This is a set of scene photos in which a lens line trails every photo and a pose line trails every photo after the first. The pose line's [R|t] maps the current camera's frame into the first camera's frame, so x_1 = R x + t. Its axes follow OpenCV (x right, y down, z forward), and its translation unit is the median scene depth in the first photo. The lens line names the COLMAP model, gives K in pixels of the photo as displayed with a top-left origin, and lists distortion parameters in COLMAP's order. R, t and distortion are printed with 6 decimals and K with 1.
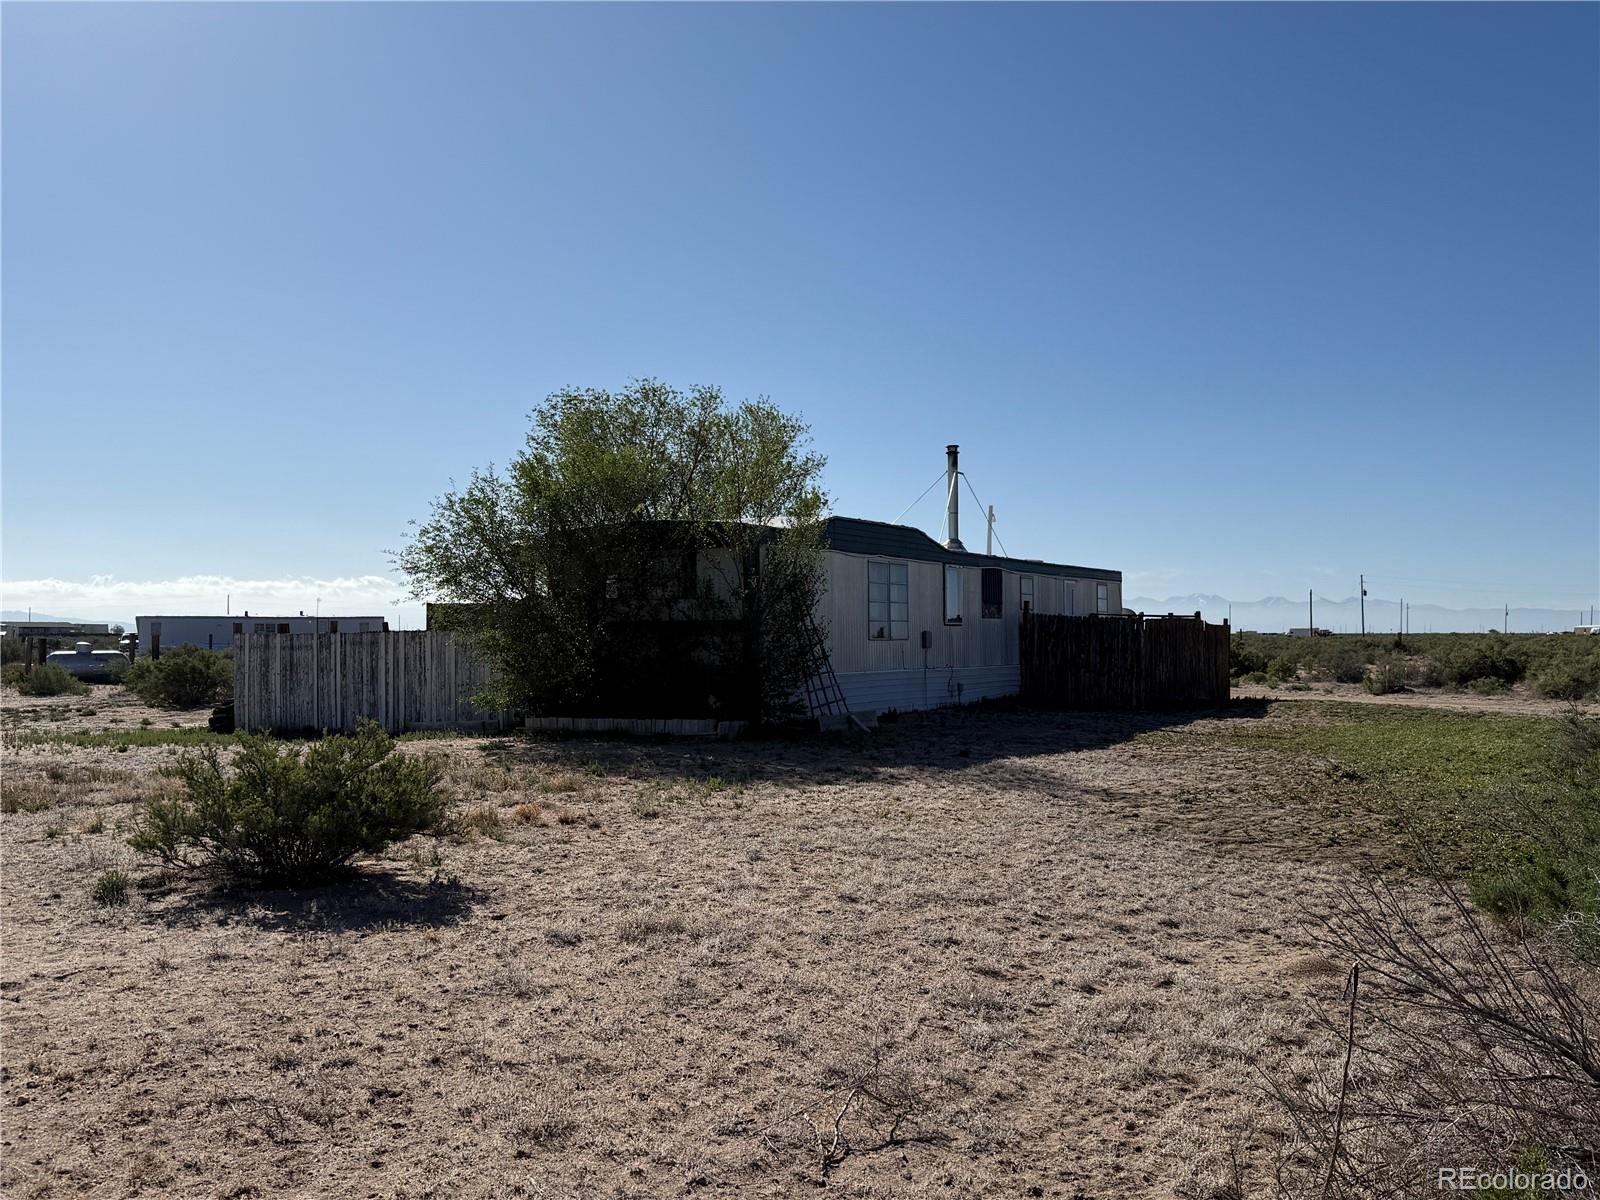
lens RADIAL K [[1502.6, 0, 803.6], [0, 1502.6, 609.9], [0, 0, 1]] dist [0.069512, 0.000000]
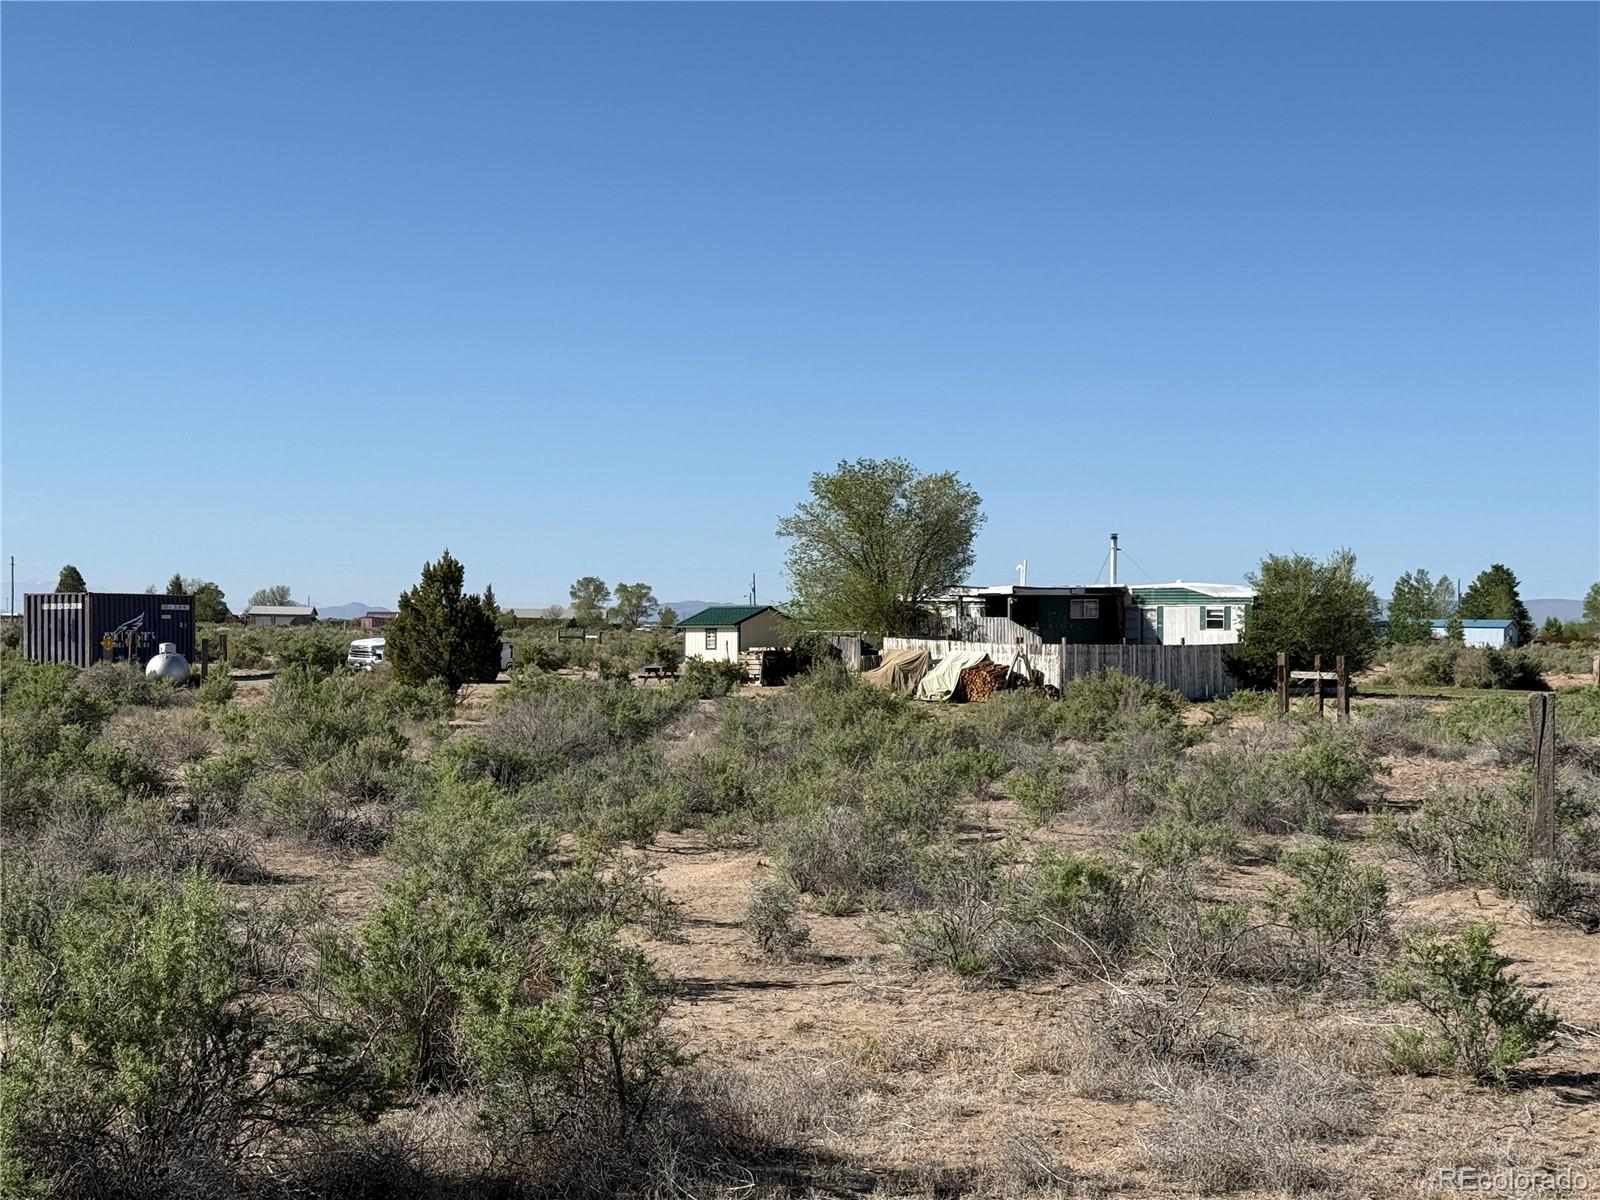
lens RADIAL K [[2672.1, 0, 799.0], [0, 2672.1, 600.2], [0, 0, 1]] dist [0.114698, 0.000000]
pose [[0.400848, 0.014017, 0.916037, -2.839237], [-0.028044, 0.999602, -0.003025, -0.013844], [-0.915715, -0.024477, 0.401082, 0.103481]]
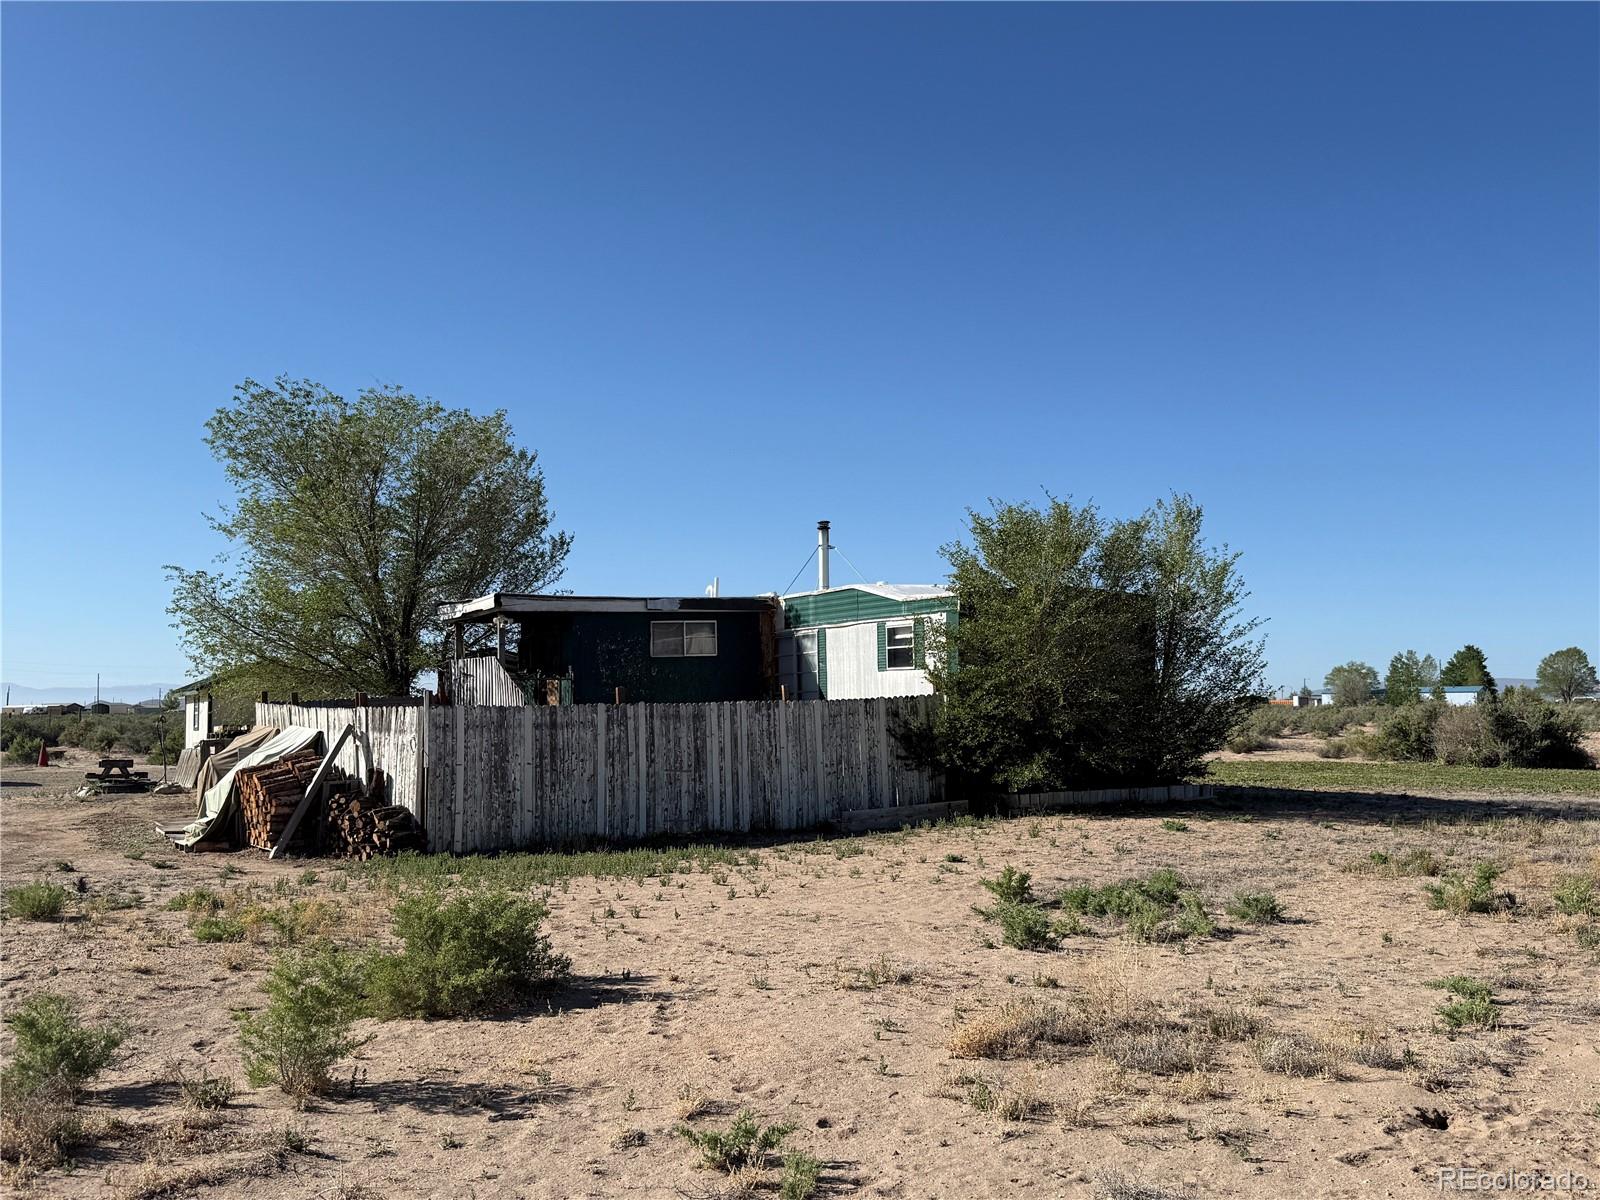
lens RADIAL K [[1502.6, 0, 802.4], [0, 1502.6, 586.1], [0, 0, 1]] dist [0.069512, 0.000000]
pose [[0.538882, 0.061477, 0.840135, -0.771779], [-0.004399, 0.997525, -0.070172, 0.007830], [-0.842370, 0.034119, 0.537818, 0.459869]]
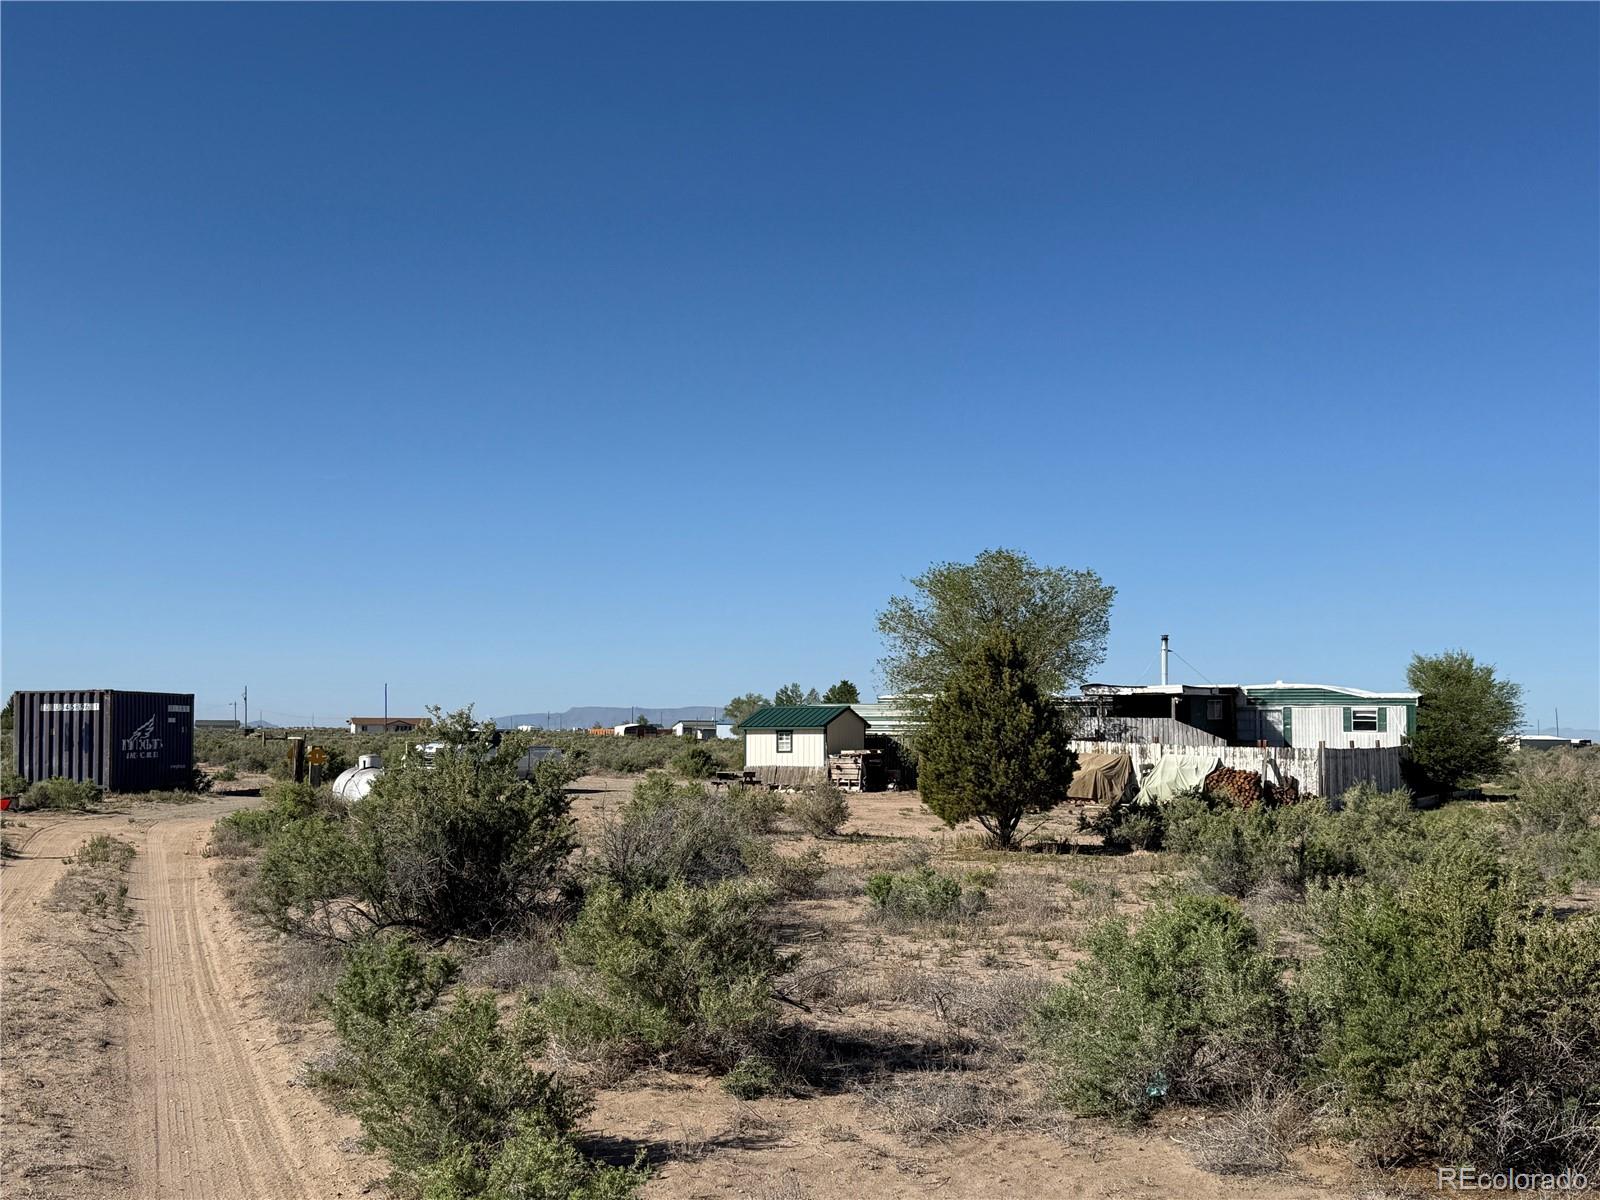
lens RADIAL K [[1790.8, 0, 802.5], [0, 1790.8, 599.1], [0, 0, 1]] dist [0.121644, 0.000000]
pose [[0.083631, 0.074070, 0.993740, -2.000861], [-0.026462, 0.997047, -0.072090, 0.010064], [-0.996145, -0.020268, 0.085344, 1.240497]]
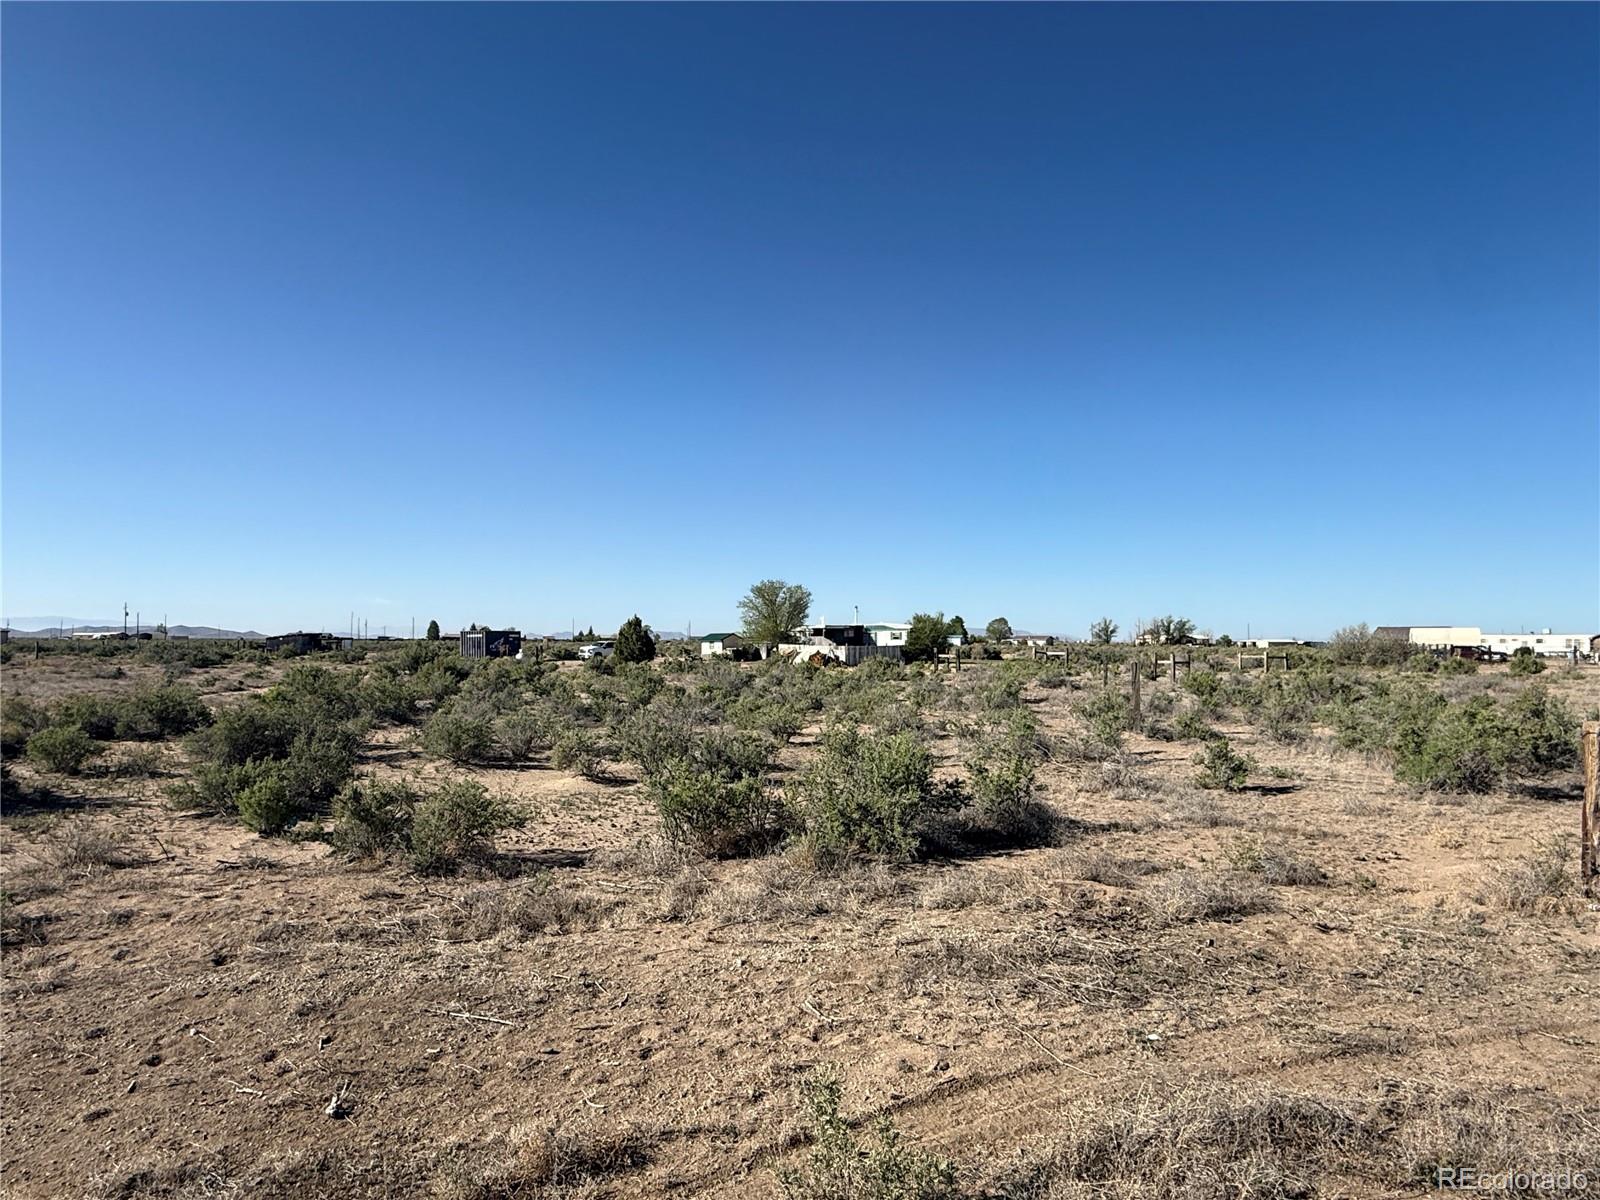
lens RADIAL K [[973.4, 0, 796.0], [0, 973.4, 603.5], [0, 0, 1]] dist [0.000734, 0.000017]
pose [[0.306688, 0.036594, 0.951106, -2.916259], [-0.018702, 0.999299, -0.032417, -0.012867], [-0.951626, -0.007845, 0.307158, 0.229119]]
